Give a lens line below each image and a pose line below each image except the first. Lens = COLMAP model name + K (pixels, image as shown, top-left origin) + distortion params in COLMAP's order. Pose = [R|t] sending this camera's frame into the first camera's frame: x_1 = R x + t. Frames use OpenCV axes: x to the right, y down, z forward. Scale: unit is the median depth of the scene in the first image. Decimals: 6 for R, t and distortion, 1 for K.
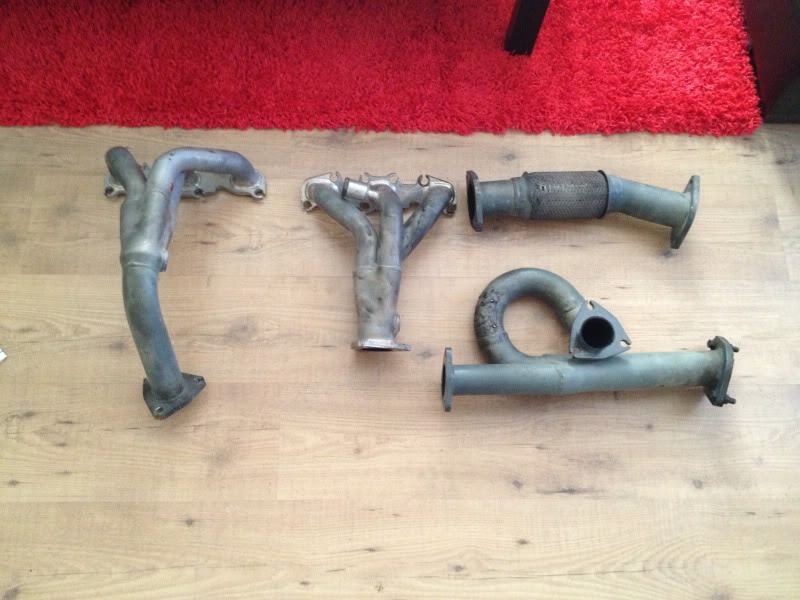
lens RADIAL K [[786.6, 0, 399.5], [0, 786.6, 294.3], [0, 0, 1]] dist [0.084614, 0.000000]
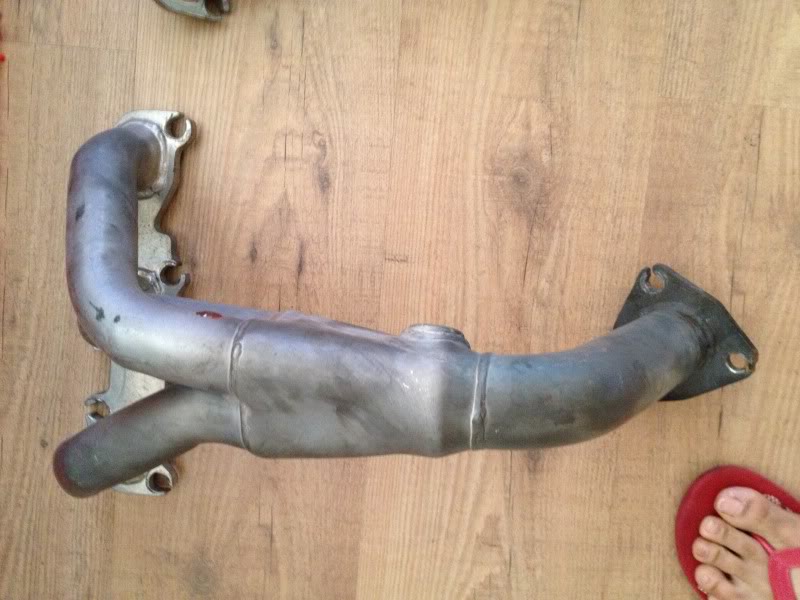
lens RADIAL K [[786.6, 0, 403.7], [0, 786.6, 296.9], [0, 0, 1]] dist [0.084614, 0.000000]
pose [[0.091383, -0.987220, -0.130560, -0.209679], [0.946943, 0.045579, 0.318152, -0.151480], [-0.308136, -0.152706, 0.939007, 0.605993]]
